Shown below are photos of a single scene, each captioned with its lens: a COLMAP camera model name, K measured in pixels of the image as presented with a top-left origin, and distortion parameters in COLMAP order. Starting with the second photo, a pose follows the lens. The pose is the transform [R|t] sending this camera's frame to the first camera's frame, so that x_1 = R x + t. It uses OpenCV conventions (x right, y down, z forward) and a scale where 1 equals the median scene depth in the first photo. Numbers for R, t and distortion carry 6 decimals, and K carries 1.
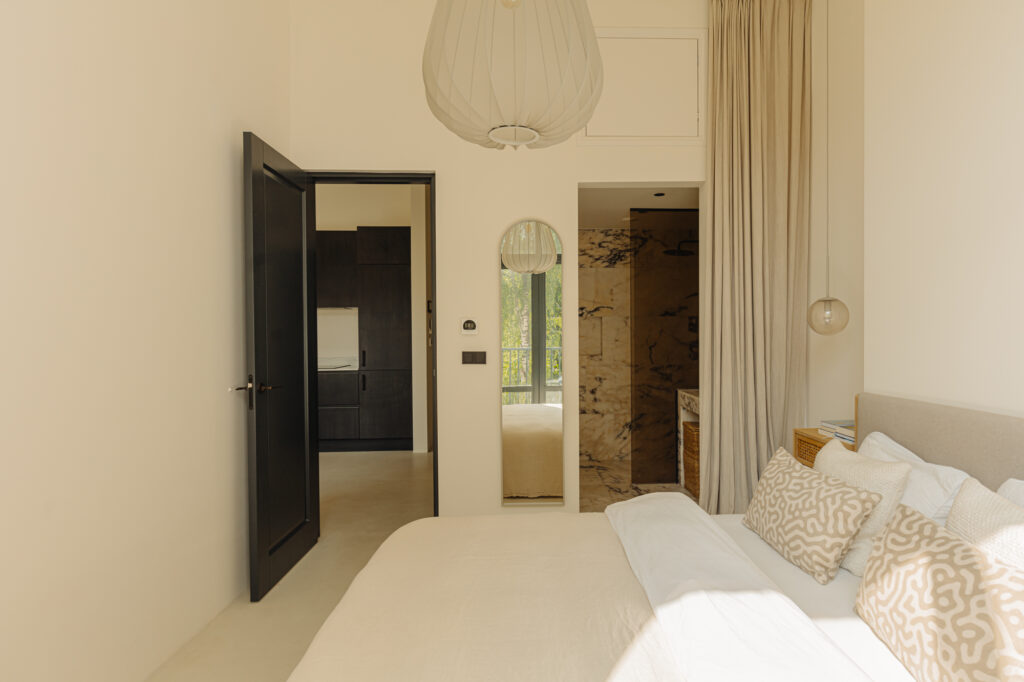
lens RADIAL K [[535.0, 0, 519.5], [0, 535.0, 337.4], [0, 0, 1]] dist [0.005382, 0.000369]
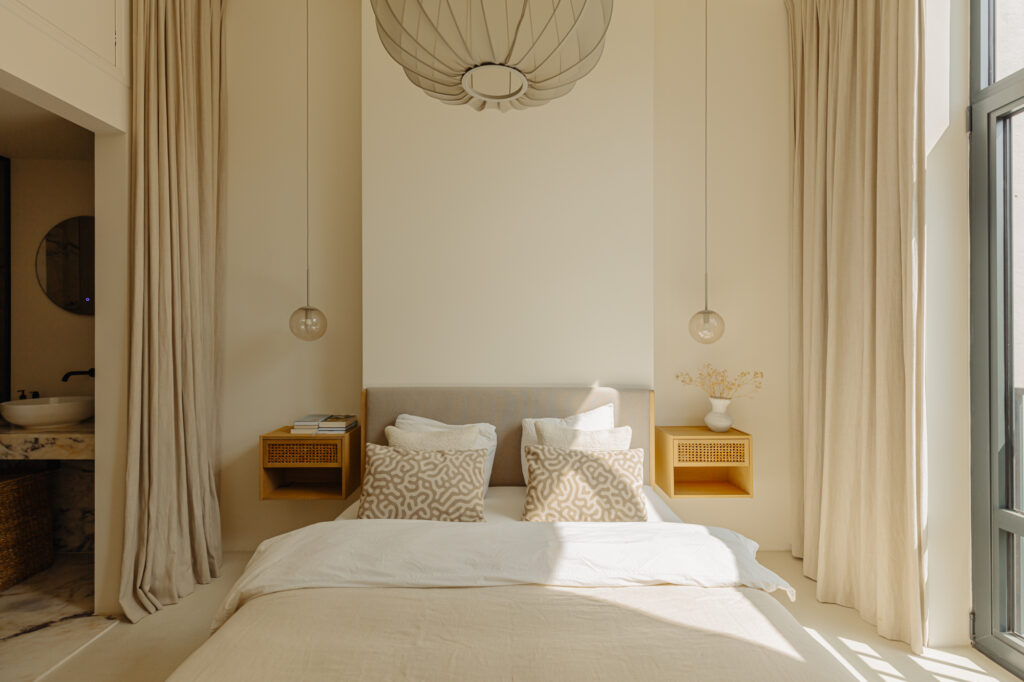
lens RADIAL K [[467.9, 0, 521.3], [0, 467.9, 341.7], [0, 0, 1]] dist [0.001767, -0.000623]
pose [[-0.012318, -0.003098, 0.999919, -0.594686], [0.005665, 0.999979, 0.003168, -0.004854], [-0.999908, 0.005704, -0.012300, 0.880284]]
